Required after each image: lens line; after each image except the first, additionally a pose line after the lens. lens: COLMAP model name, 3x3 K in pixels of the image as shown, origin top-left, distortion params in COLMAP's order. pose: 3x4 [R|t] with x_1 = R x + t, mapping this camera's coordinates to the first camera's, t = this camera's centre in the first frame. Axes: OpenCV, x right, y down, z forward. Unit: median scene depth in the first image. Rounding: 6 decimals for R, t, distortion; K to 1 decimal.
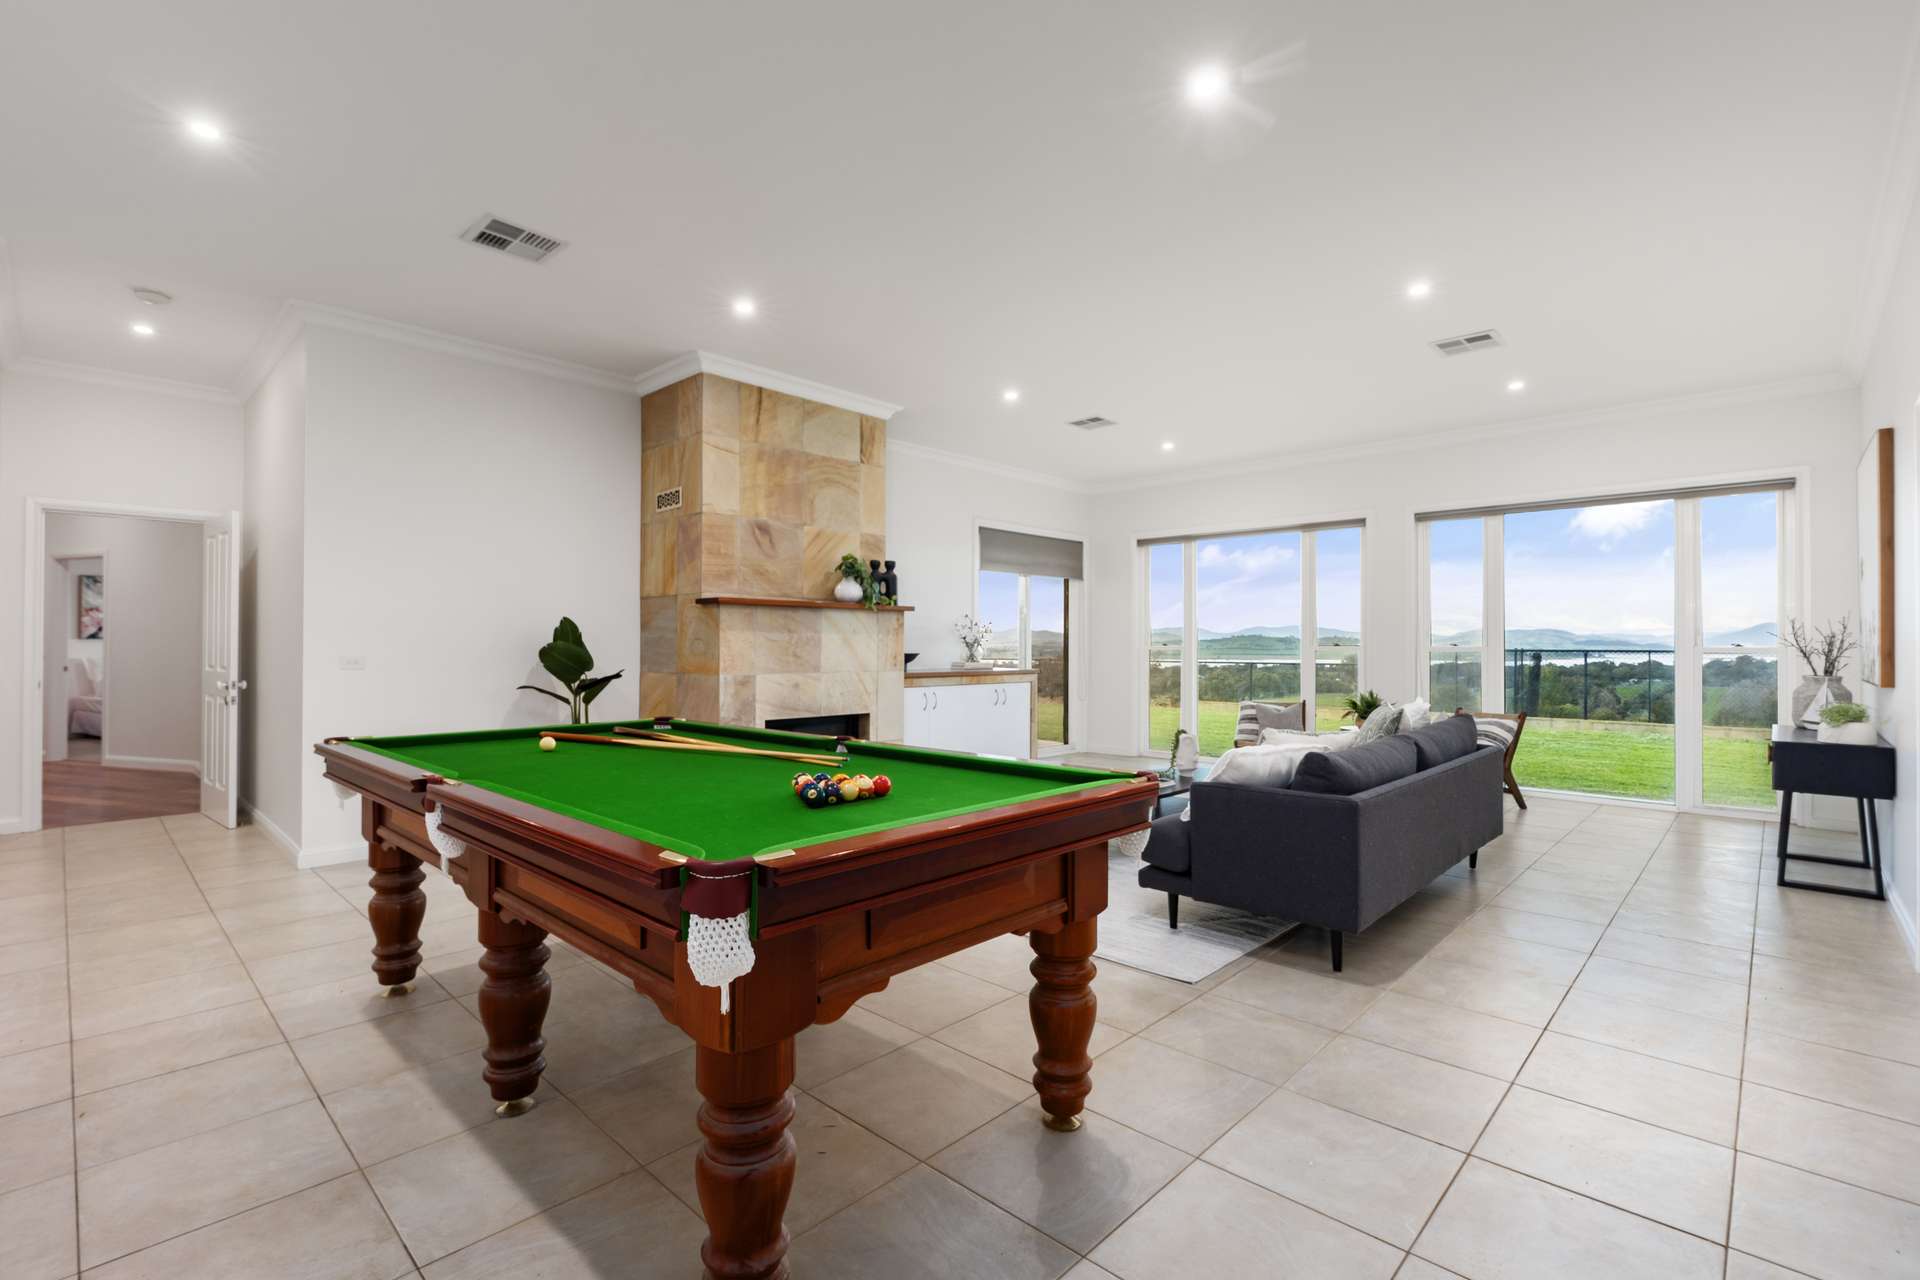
lens RADIAL K [[879.3, 0, 967.9], [0, 879.3, 638.2], [0, 0, 1]] dist [0.001058, 0.000027]
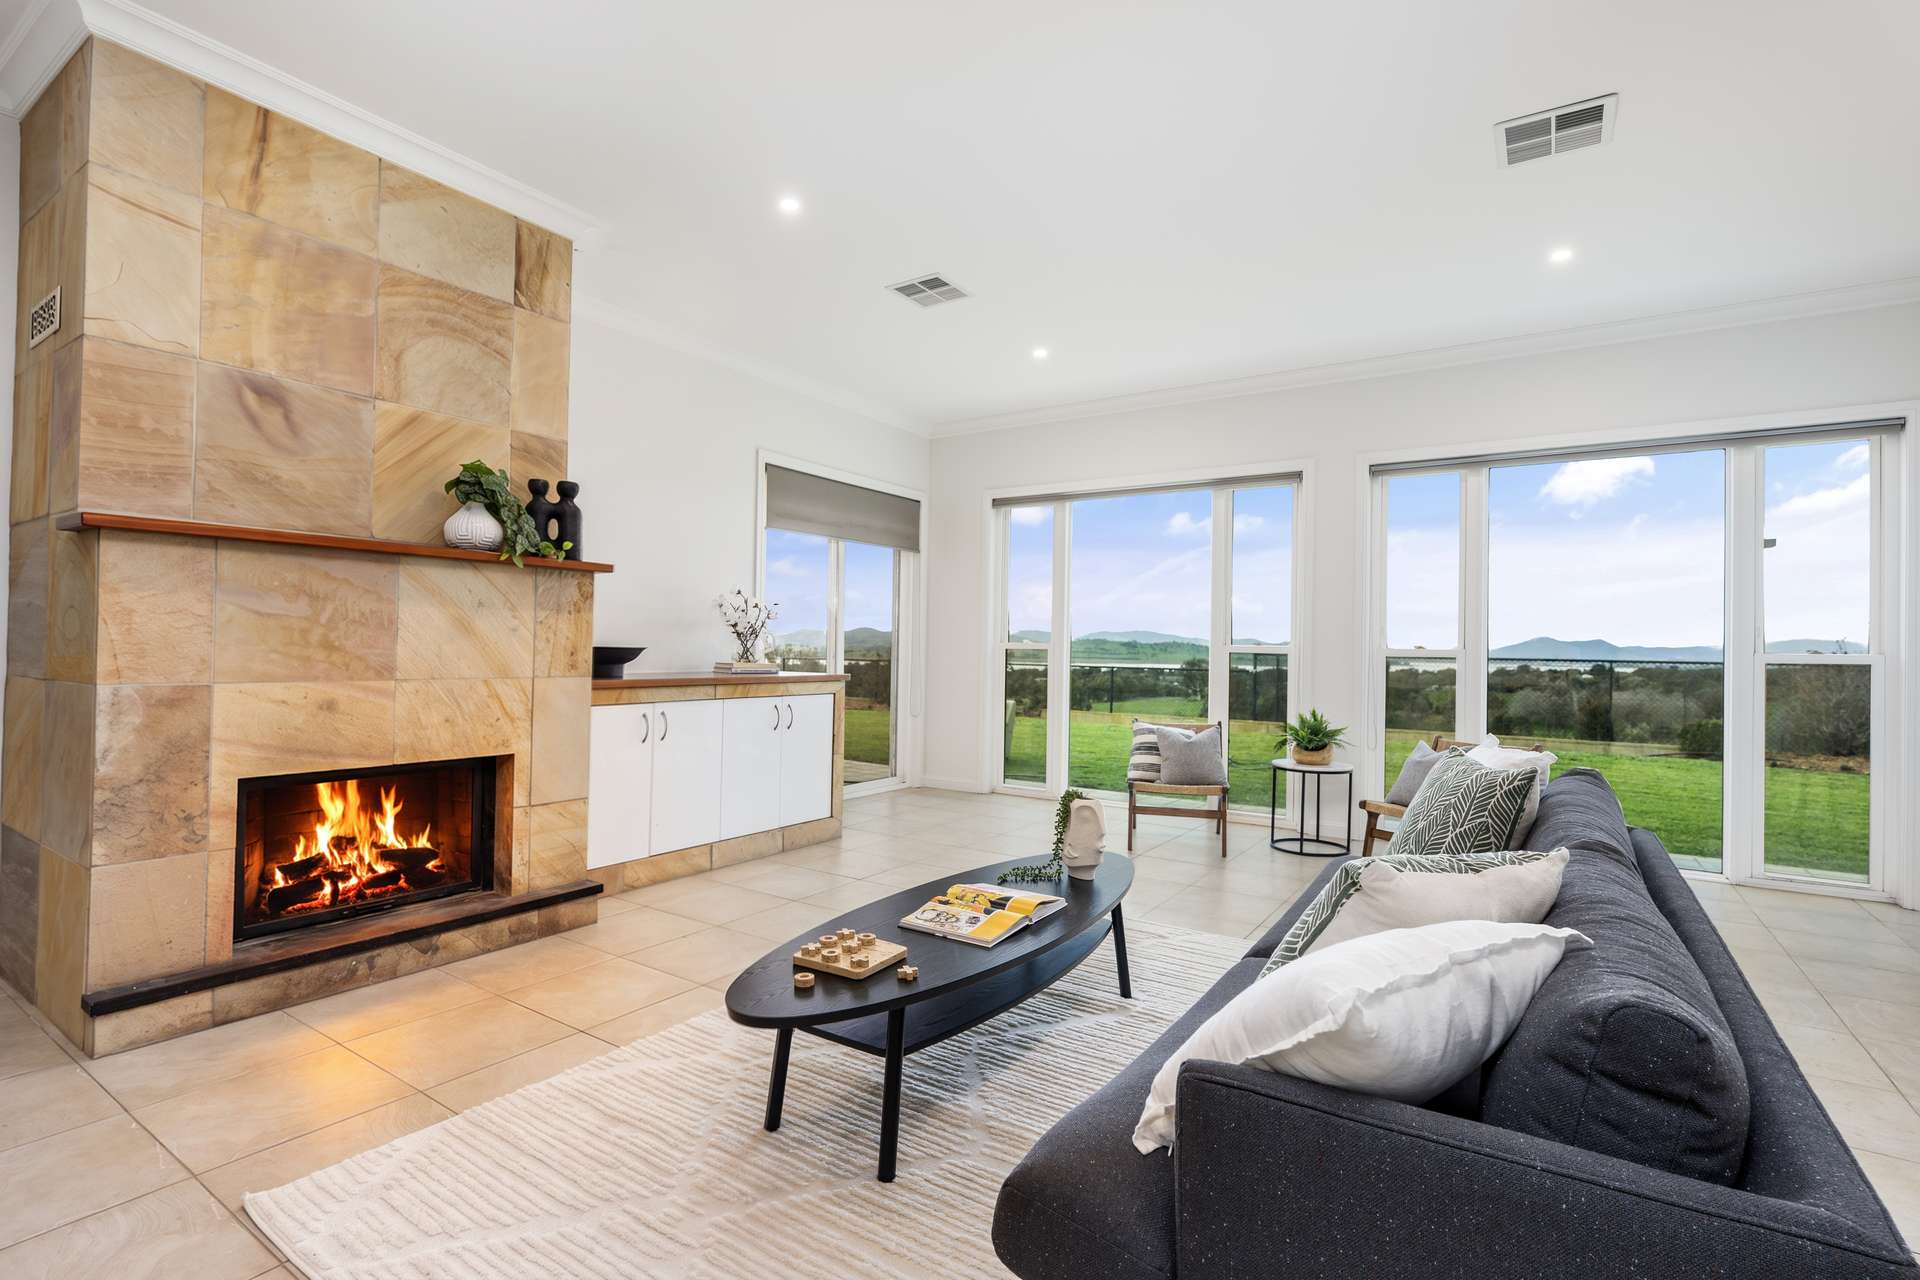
lens RADIAL K [[879.3, 0, 967.9], [0, 879.3, 638.2], [0, 0, 1]] dist [0.001058, 0.000027]
pose [[0.985871, 0.016371, 0.166703, 0.074005], [-0.016186, 0.999866, -0.002471, 0.009697], [-0.166721, -0.000262, 0.986004, 0.405873]]
